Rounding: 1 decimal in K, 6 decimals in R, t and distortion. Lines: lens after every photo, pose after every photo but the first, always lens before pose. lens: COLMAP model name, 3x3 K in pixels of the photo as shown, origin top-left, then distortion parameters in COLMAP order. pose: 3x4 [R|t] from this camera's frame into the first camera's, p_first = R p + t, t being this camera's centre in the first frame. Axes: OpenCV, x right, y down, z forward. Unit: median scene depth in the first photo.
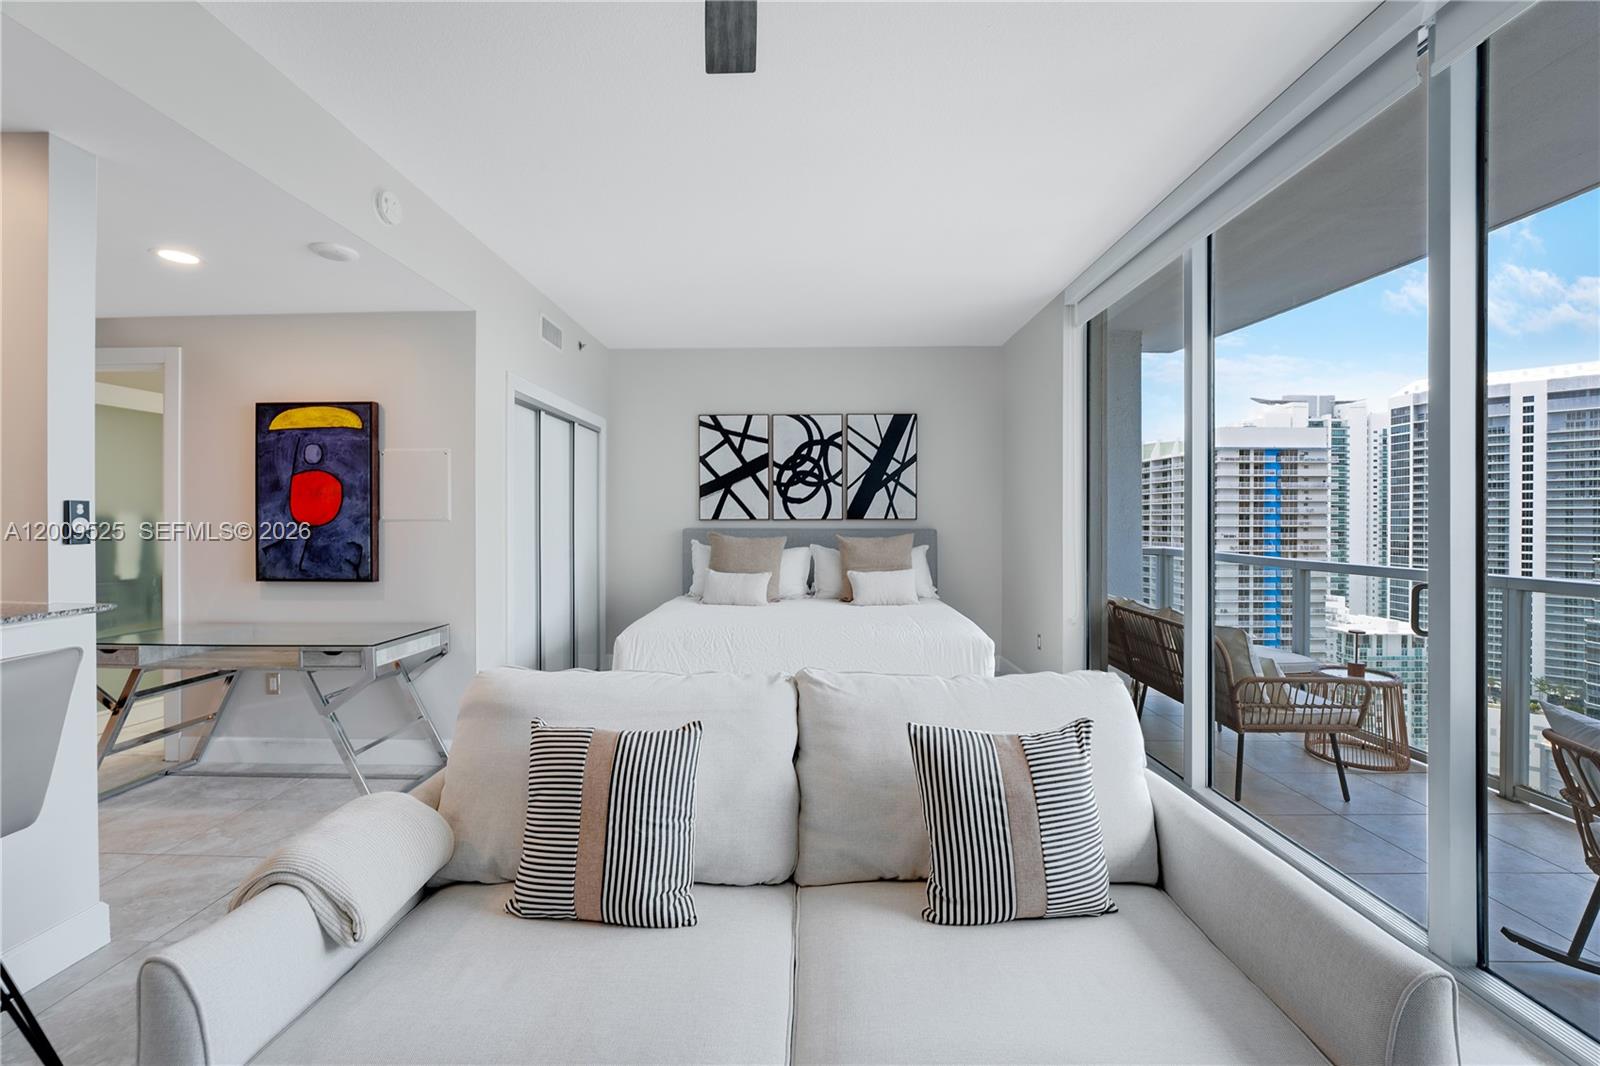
lens RADIAL K [[654.6, 0, 789.9], [0, 654.6, 524.3], [0, 0, 1]] dist [-0.025097, 0.002775]
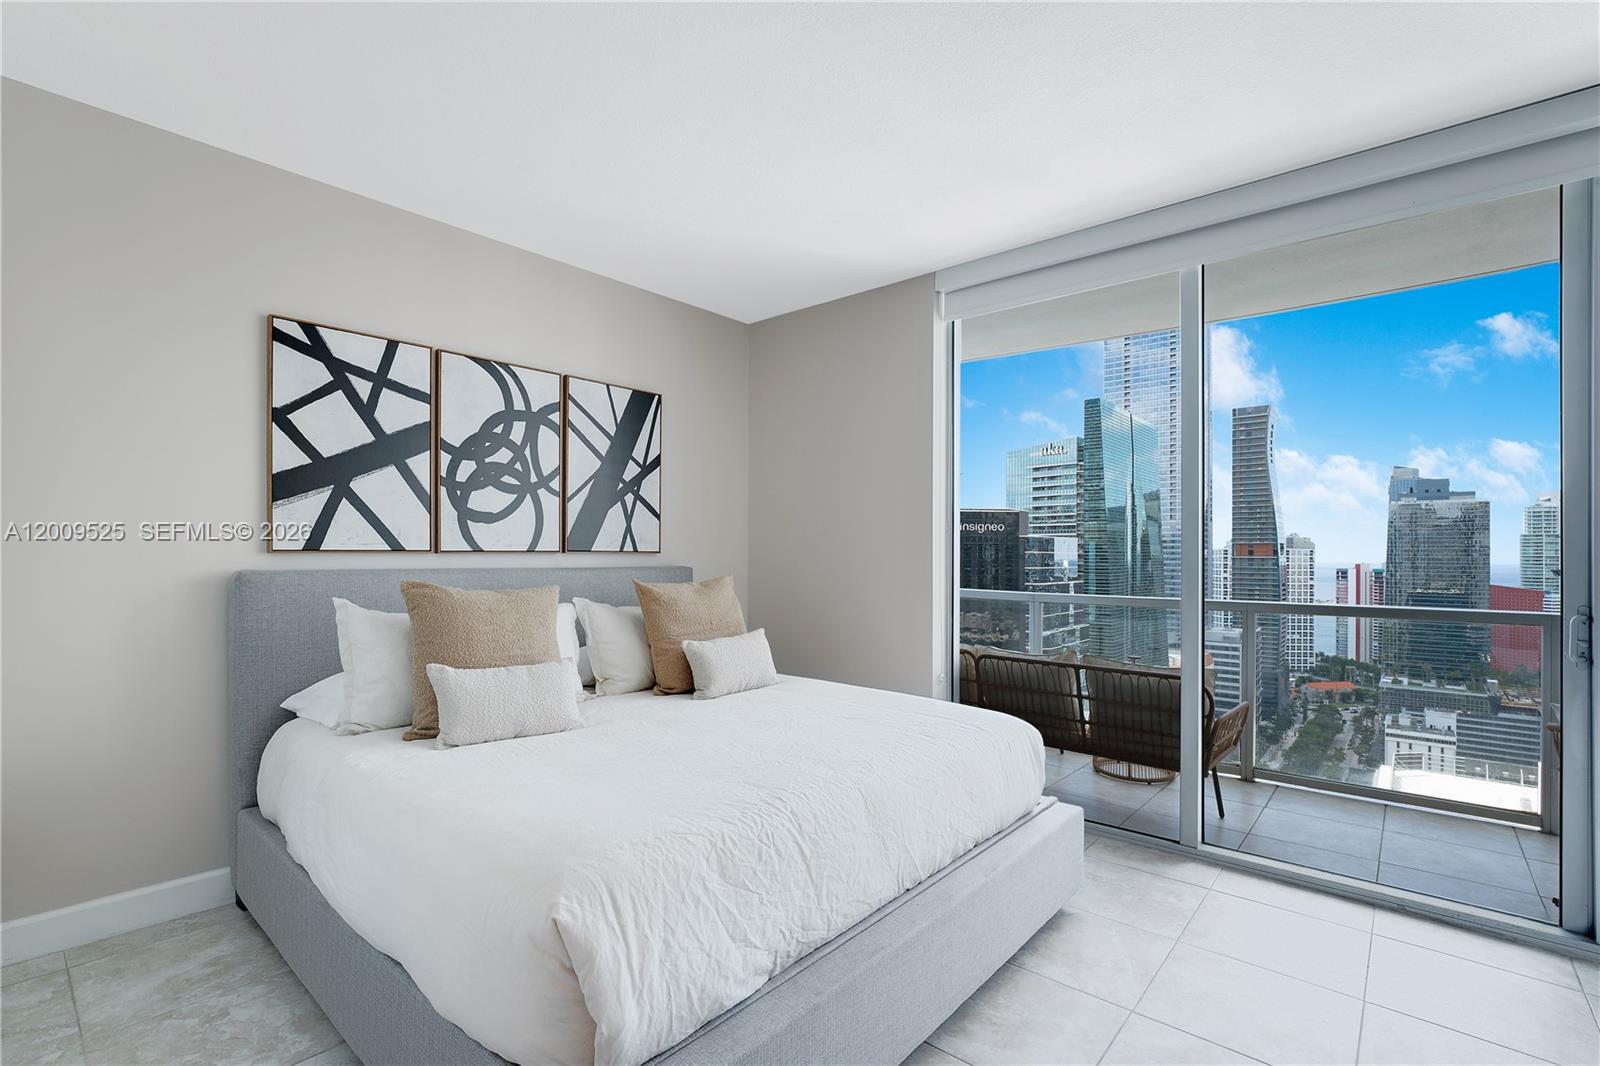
lens RADIAL K [[734.1, 0, 792.4], [0, 734.1, 553.2], [0, 0, 1]] dist [-0.018659, 0.001942]
pose [[0.638547, 0.003371, 0.769575, -0.415539], [-0.002502, 0.999994, -0.002304, -0.008087], [-0.769579, -0.000454, 0.638552, 0.593572]]
